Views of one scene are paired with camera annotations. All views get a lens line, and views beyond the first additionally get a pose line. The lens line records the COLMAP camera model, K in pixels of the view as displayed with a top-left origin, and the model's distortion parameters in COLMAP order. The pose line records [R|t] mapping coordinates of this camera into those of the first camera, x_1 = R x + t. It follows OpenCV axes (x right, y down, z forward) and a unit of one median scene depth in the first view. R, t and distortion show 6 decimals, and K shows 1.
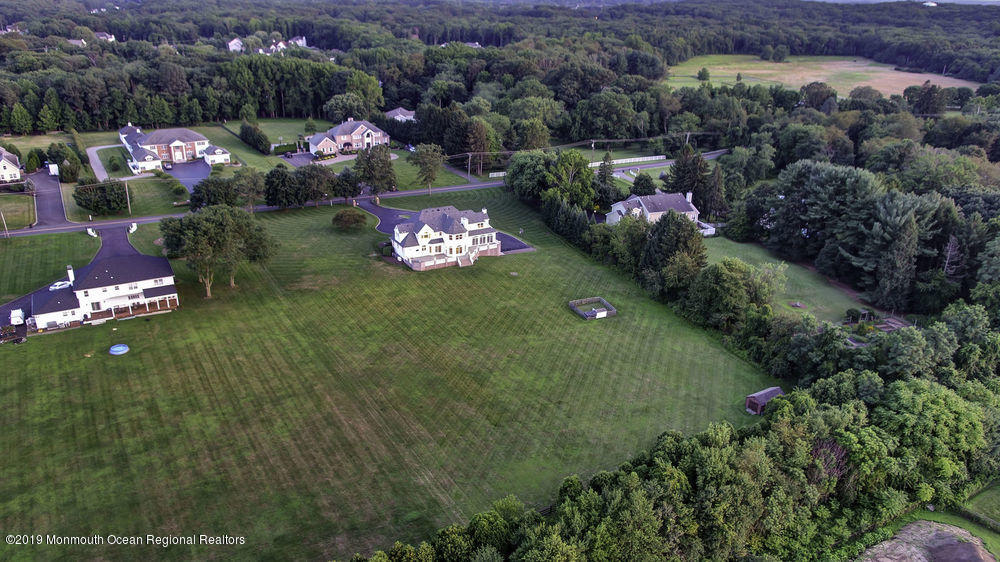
lens RADIAL K [[710.2, 0, 500.2], [0, 710.2, 280.9], [0, 0, 1]] dist [0.006849, -0.003826]
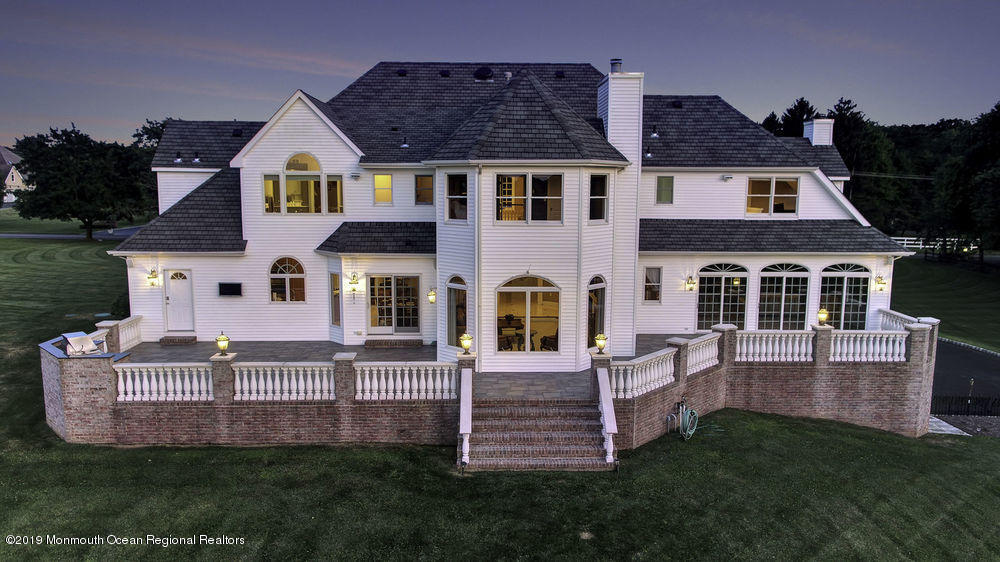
lens RADIAL K [[710.2, 0, 498.8], [0, 710.2, 281.0], [0, 0, 1]] dist [0.006849, -0.003826]
pose [[0.881755, 0.057041, -0.468247, -0.009673], [-0.164900, 0.967306, -0.192686, -0.026634], [0.441947, 0.247116, 0.862332, 0.895730]]
